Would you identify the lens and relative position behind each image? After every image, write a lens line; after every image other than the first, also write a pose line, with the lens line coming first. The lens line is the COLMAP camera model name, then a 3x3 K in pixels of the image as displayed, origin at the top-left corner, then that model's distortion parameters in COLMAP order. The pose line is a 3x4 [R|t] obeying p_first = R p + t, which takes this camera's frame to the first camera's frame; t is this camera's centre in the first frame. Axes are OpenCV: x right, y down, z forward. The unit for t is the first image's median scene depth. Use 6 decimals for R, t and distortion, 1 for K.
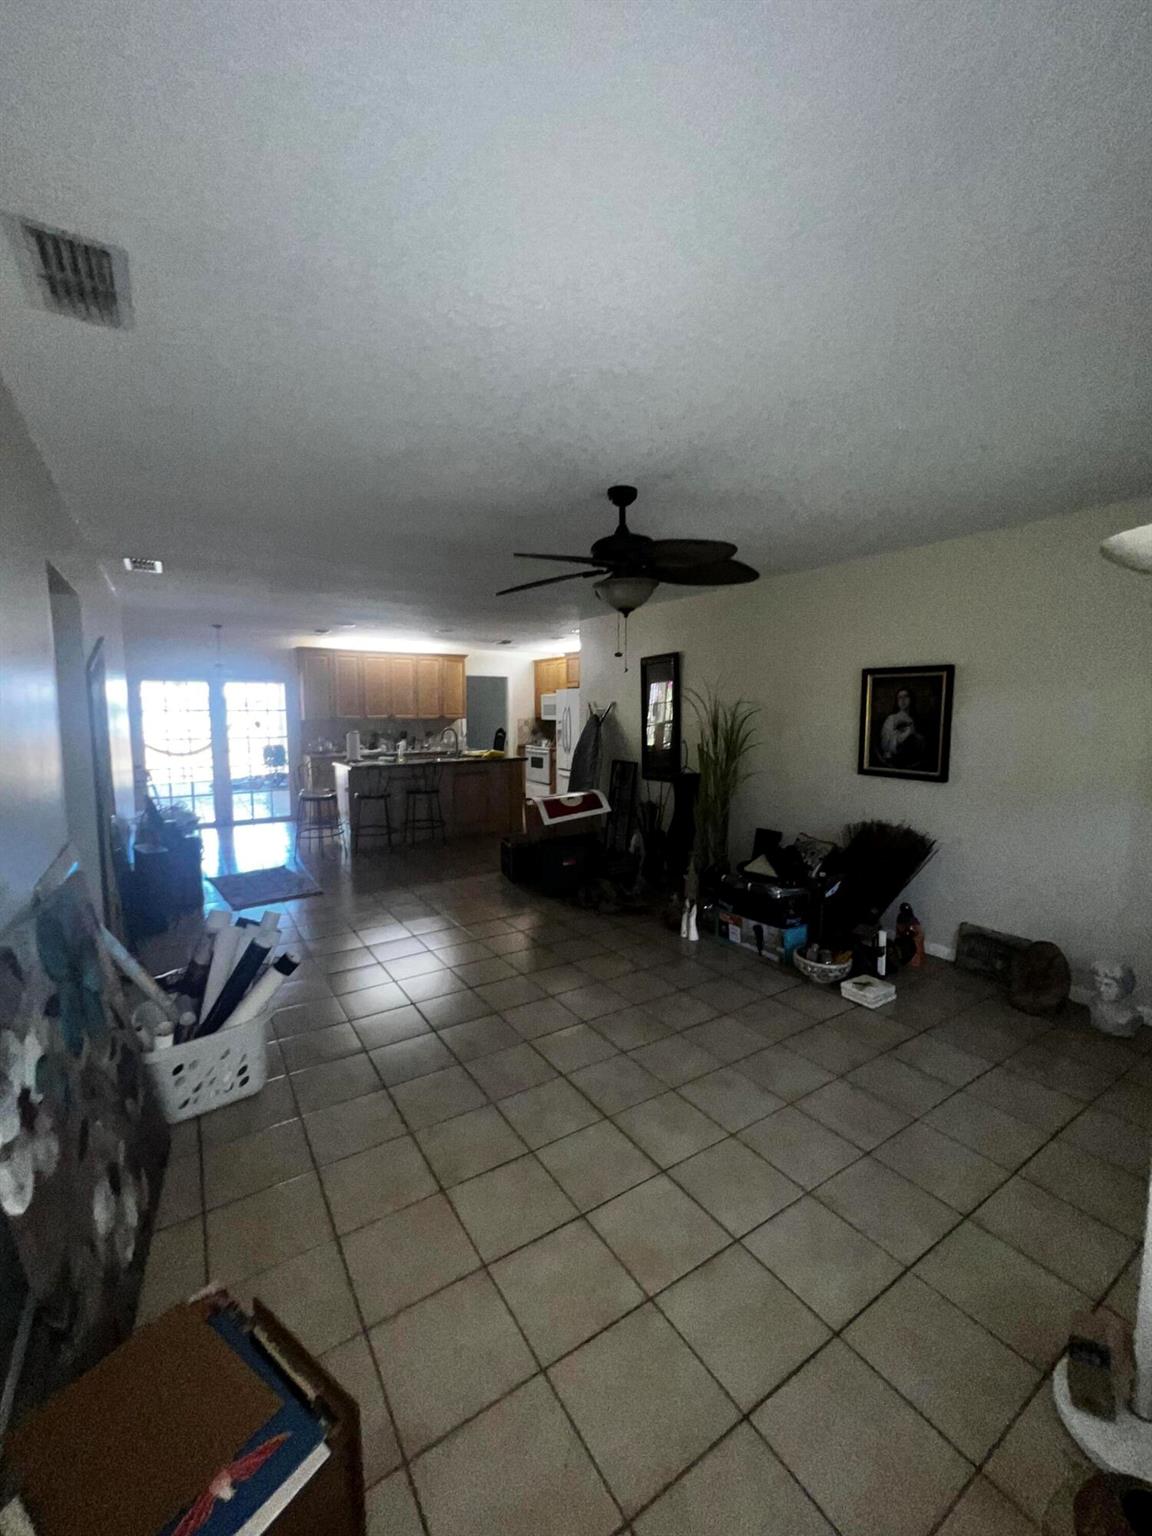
lens RADIAL K [[620.8, 0, 578.0], [0, 620.8, 764.1], [0, 0, 1]] dist [0.023629, 0.000102]
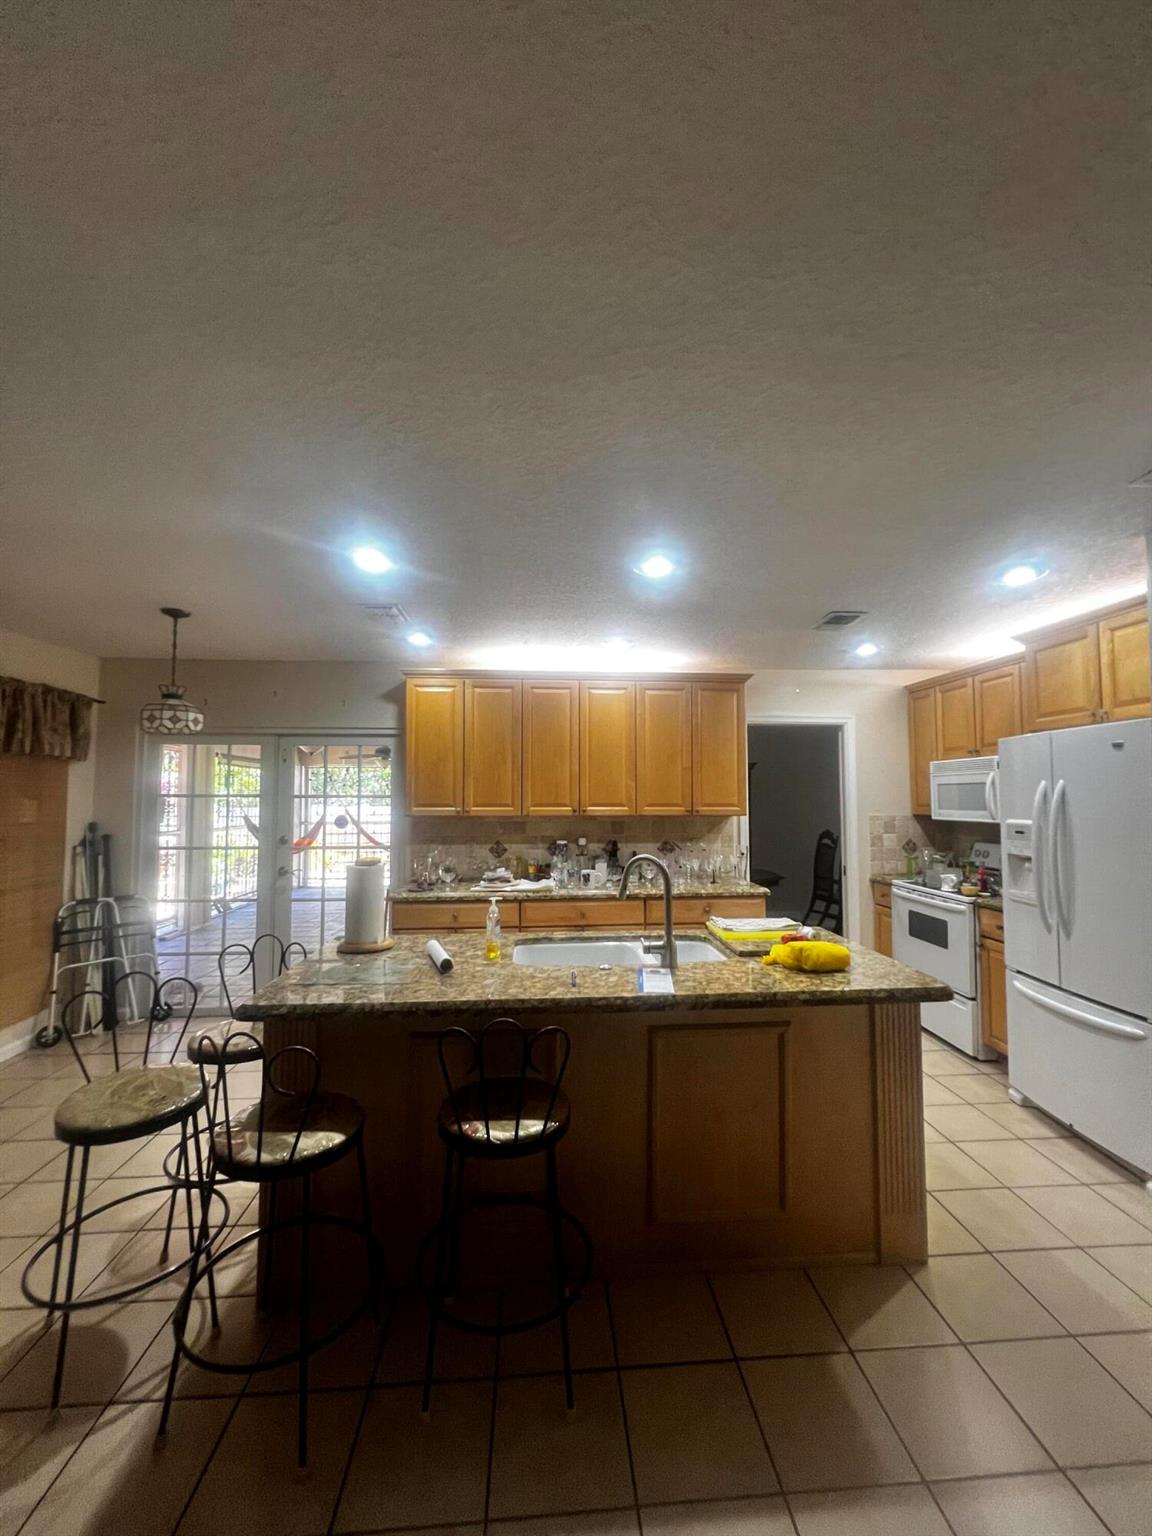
lens RADIAL K [[620.8, 0, 582.6], [0, 620.8, 772.7], [0, 0, 1]] dist [0.023629, 0.000102]
pose [[0.879879, -0.016180, -0.474921, -0.068159], [-0.046103, 0.991799, -0.119203, -0.043792], [0.472955, 0.126779, 0.871918, 0.533752]]
